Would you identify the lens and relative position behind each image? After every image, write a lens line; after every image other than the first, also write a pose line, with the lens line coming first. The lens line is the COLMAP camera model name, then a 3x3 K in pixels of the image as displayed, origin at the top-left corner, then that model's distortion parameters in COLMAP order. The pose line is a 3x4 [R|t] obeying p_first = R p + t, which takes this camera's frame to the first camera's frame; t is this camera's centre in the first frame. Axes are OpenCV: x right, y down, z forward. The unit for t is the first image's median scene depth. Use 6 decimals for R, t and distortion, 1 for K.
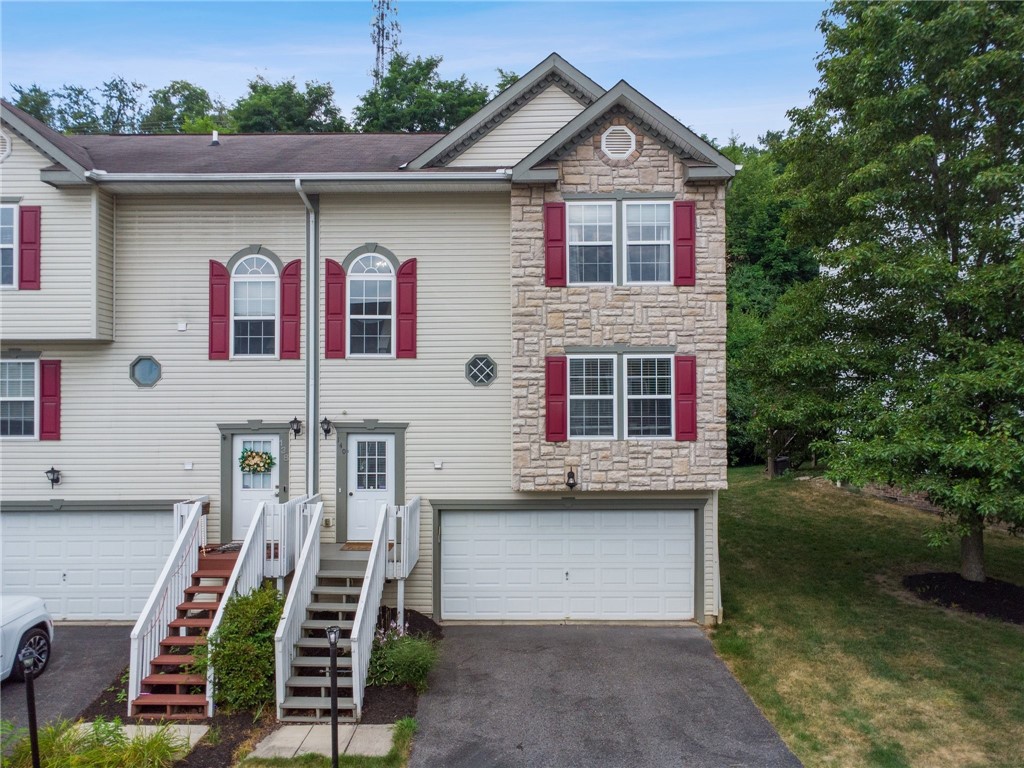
lens RADIAL K [[752.6, 0, 512.0], [0, 752.6, 384.0], [0, 0, 1]] dist [0.005270, 0.002337]
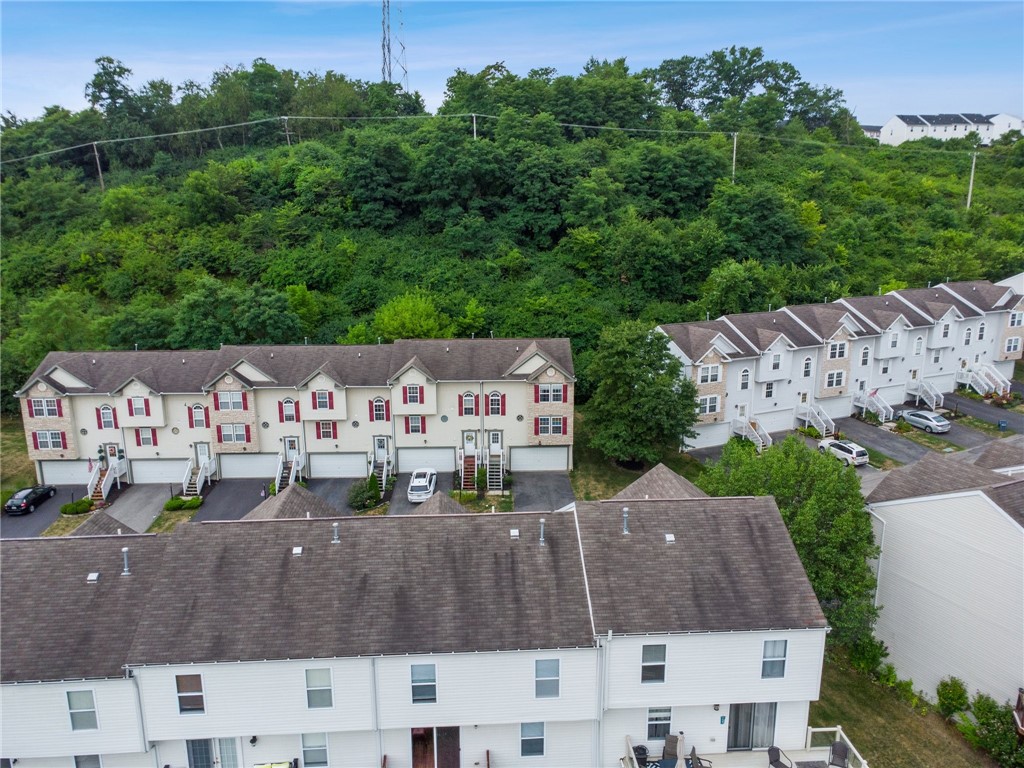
lens RADIAL K [[752.6, 0, 512.0], [0, 752.6, 384.0], [0, 0, 1]] dist [0.005270, 0.002337]
pose [[0.999550, -0.007160, 0.029126, -0.220727], [-0.000155, 0.969847, 0.243715, -1.323660], [-0.029992, -0.243610, 0.969409, -3.331773]]
